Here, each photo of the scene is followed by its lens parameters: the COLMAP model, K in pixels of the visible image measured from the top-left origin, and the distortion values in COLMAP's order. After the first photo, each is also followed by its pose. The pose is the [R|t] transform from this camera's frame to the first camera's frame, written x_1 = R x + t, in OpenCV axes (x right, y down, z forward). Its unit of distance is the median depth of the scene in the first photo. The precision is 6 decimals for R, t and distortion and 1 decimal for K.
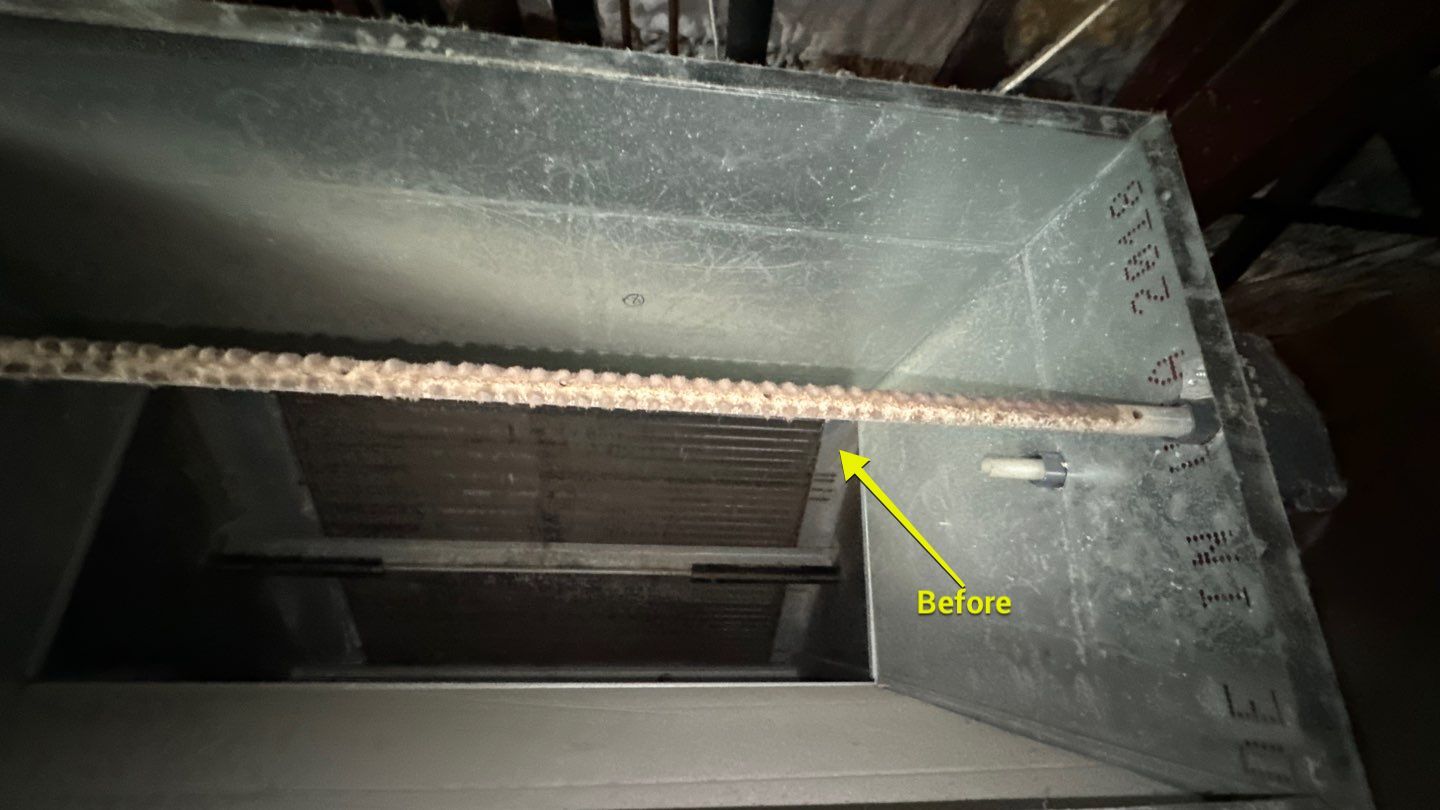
lens RADIAL K [[582.7, 0, 720.0], [0, 582.7, 405.0], [0, 0, 1]] dist [-0.003423, -0.000050]
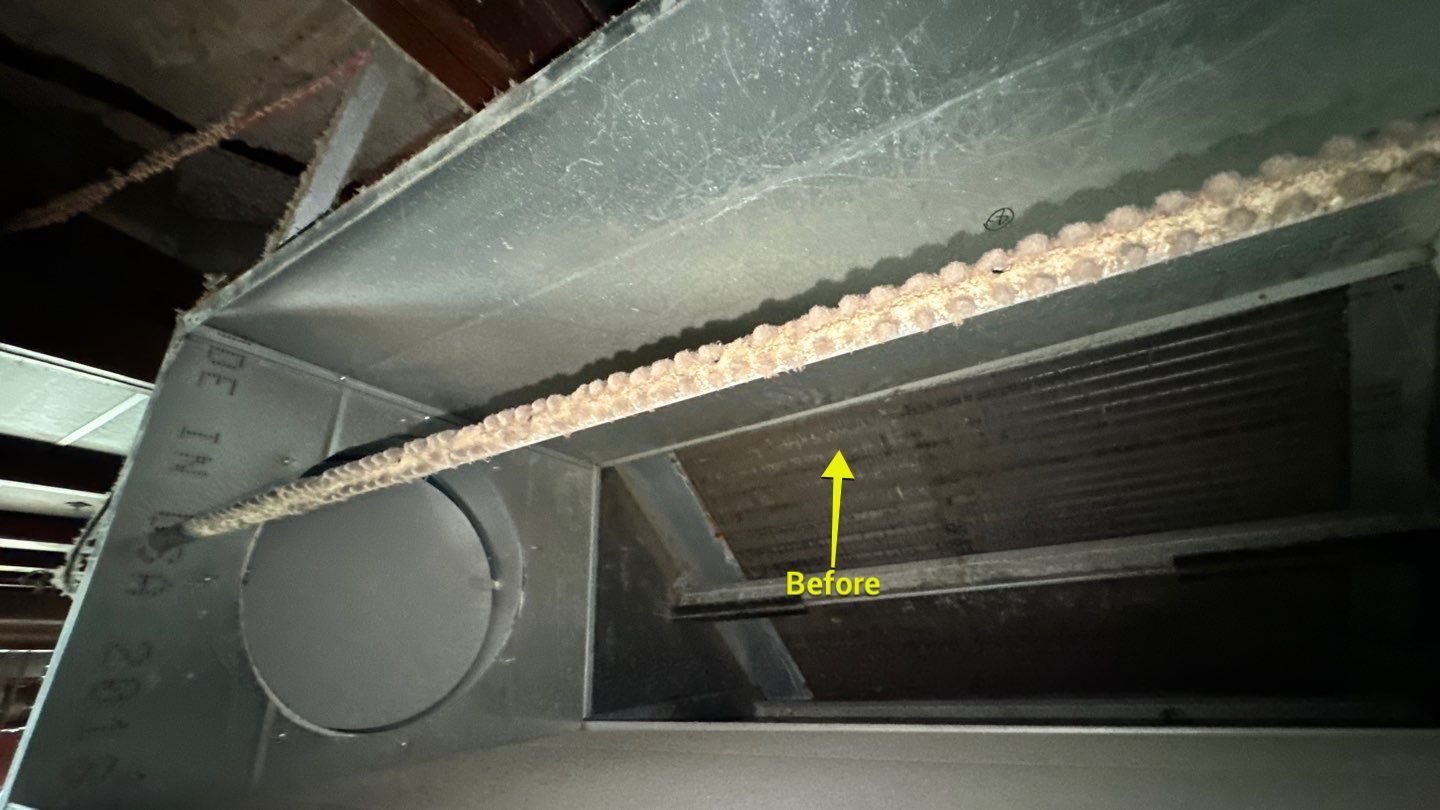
lens RADIAL K [[577.1, 0, 715.0], [0, 577.1, 403.3], [0, 0, 1]] dist [-0.001022, 0.000063]
pose [[0.794611, -0.285166, -0.535979, -0.075577], [0.260300, 0.957587, -0.123575, 0.033981], [0.548486, -0.041321, 0.835138, 0.105416]]
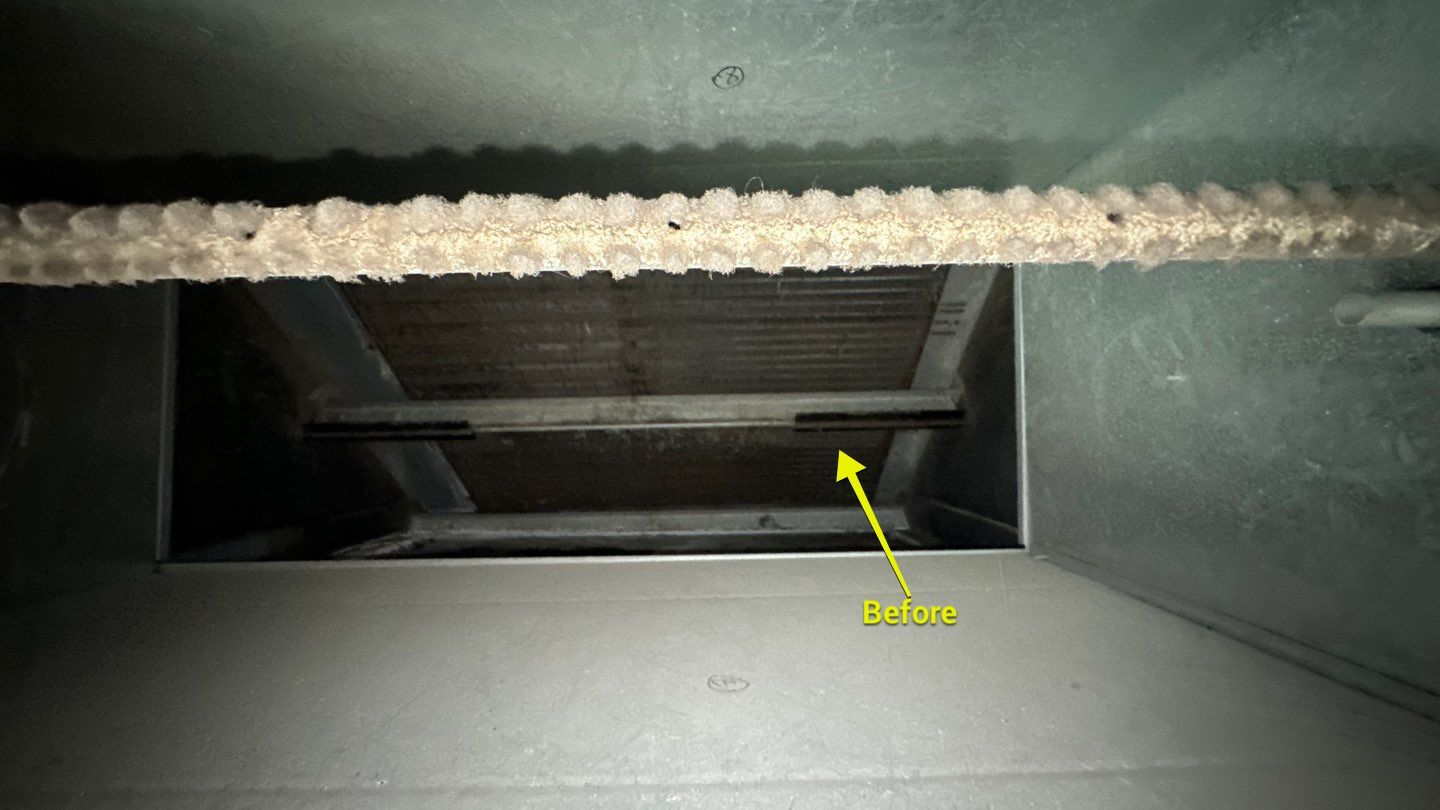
lens RADIAL K [[582.7, 0, 720.0], [0, 582.7, 405.0], [0, 0, 1]] dist [-0.003423, -0.000050]
pose [[0.991392, -0.036292, -0.125799, -0.061376], [0.071905, 0.953870, 0.291483, -0.011023], [0.109417, -0.298020, 0.948268, 0.174937]]
